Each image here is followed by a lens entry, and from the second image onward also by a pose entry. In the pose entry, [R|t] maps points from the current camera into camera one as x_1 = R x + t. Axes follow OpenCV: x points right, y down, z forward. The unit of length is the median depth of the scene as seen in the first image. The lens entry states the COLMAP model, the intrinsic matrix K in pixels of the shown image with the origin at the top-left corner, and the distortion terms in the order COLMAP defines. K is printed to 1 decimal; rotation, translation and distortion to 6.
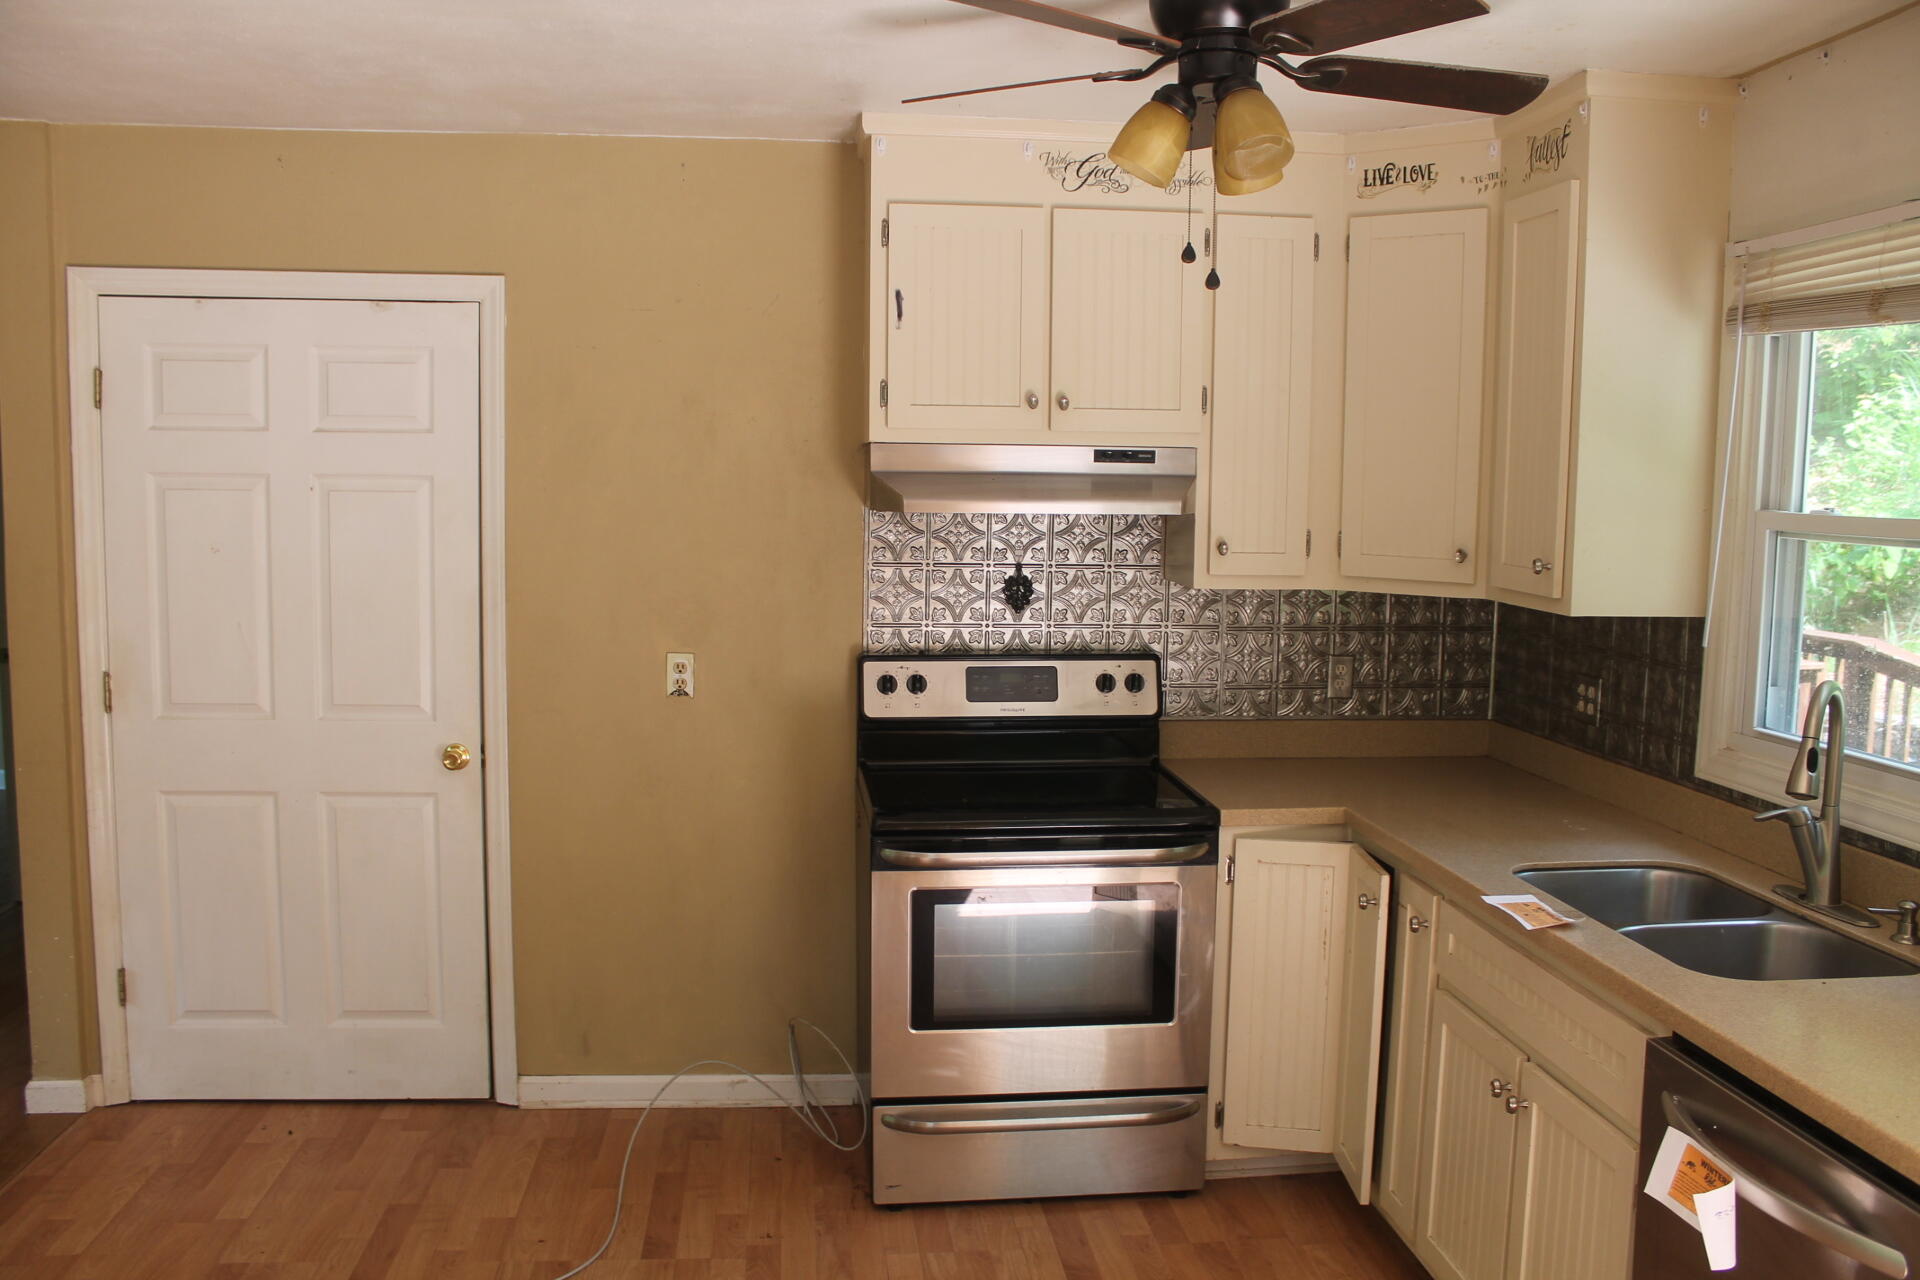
lens RADIAL K [[1609.8, 0, 961.0], [0, 1609.8, 648.8], [0, 0, 1]] dist [-0.150415, 0.142589]
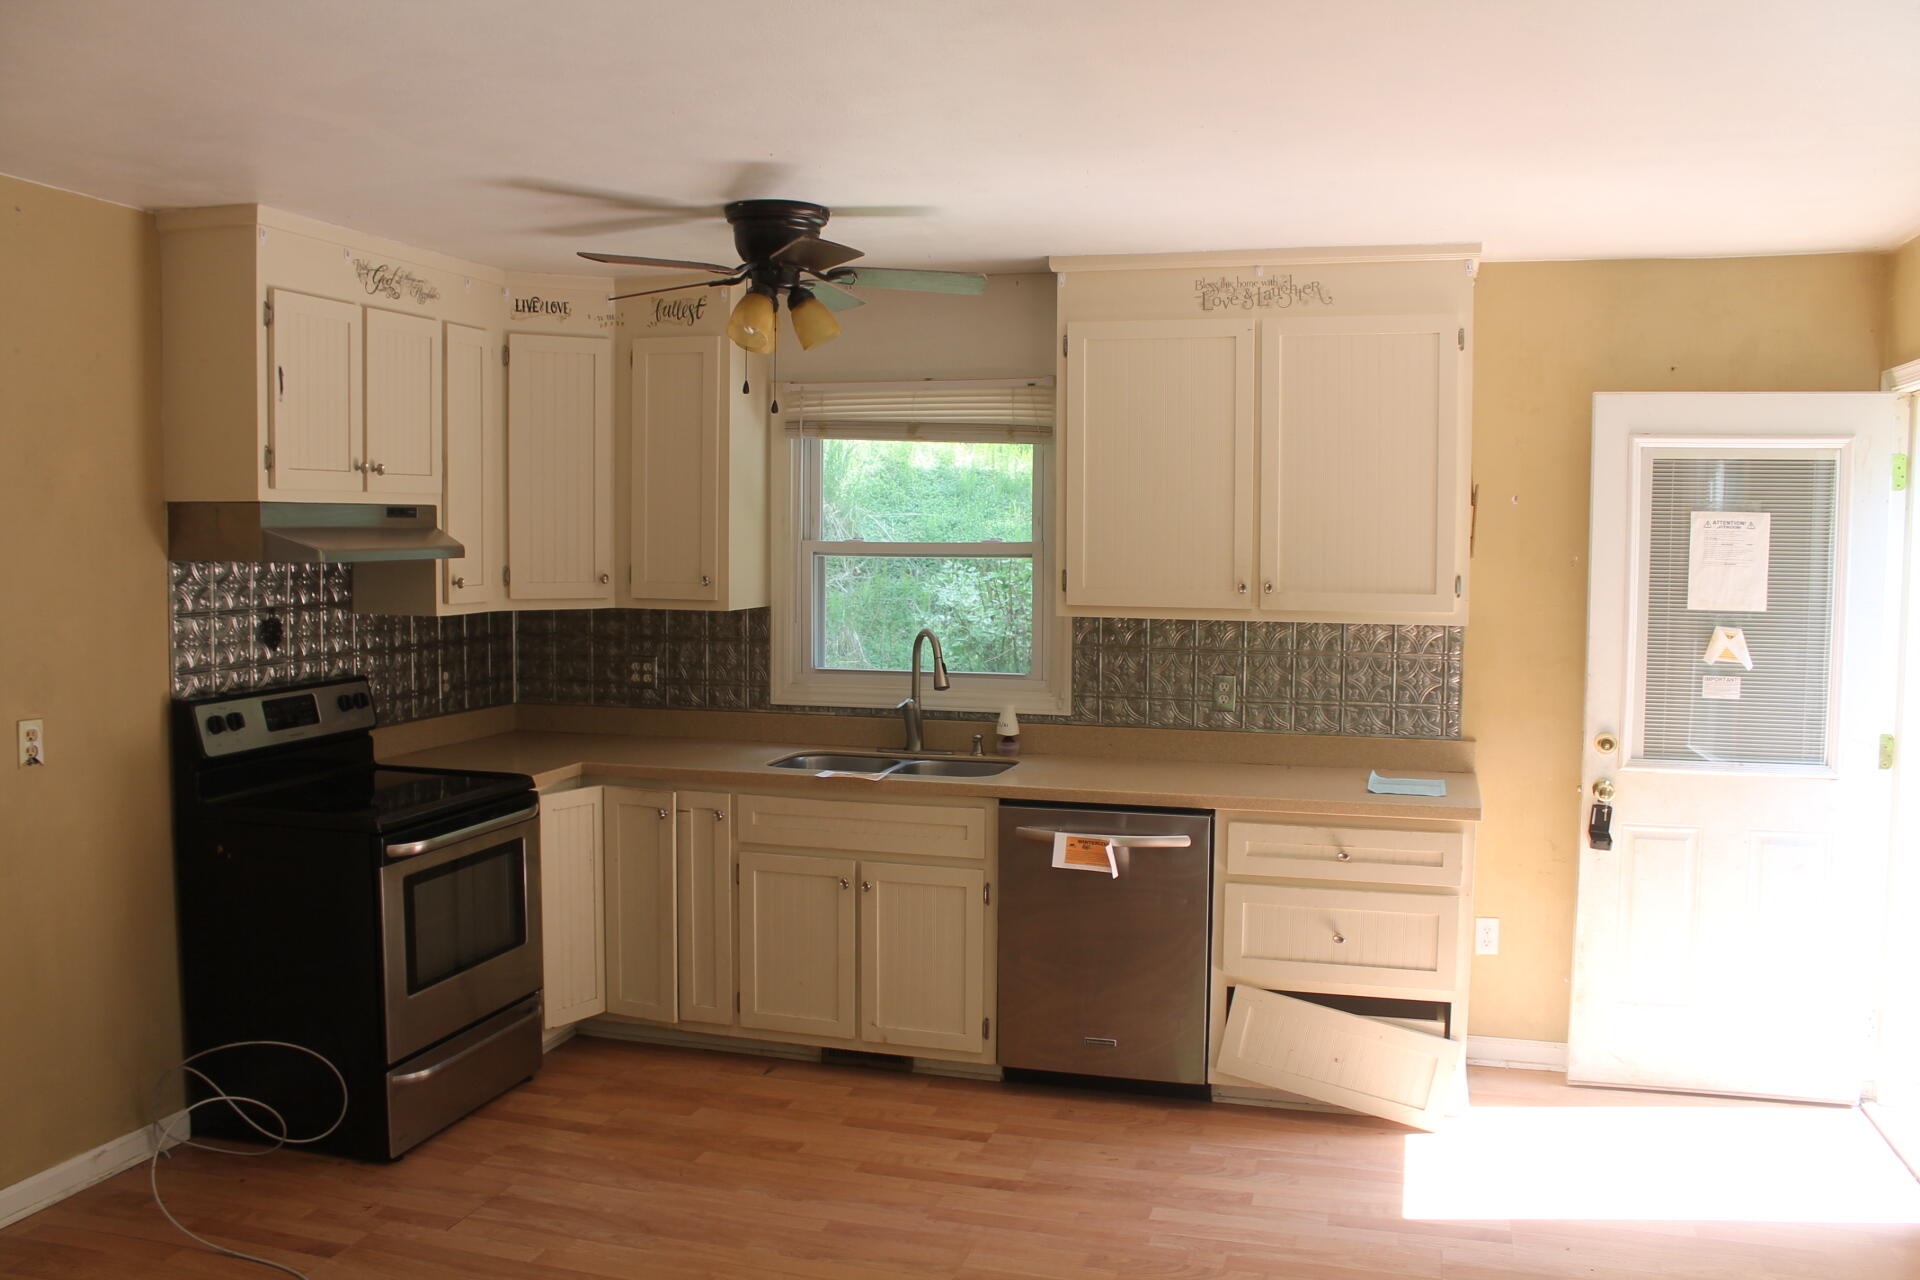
lens RADIAL K [[1609.8, 0, 961.0], [0, 1609.8, 648.8], [0, 0, 1]] dist [-0.150415, 0.142589]
pose [[0.391014, -0.080611, 0.916848, -0.875435], [0.100652, 0.993928, 0.044463, -0.026926], [-0.914864, 0.074897, 0.396753, 0.133951]]
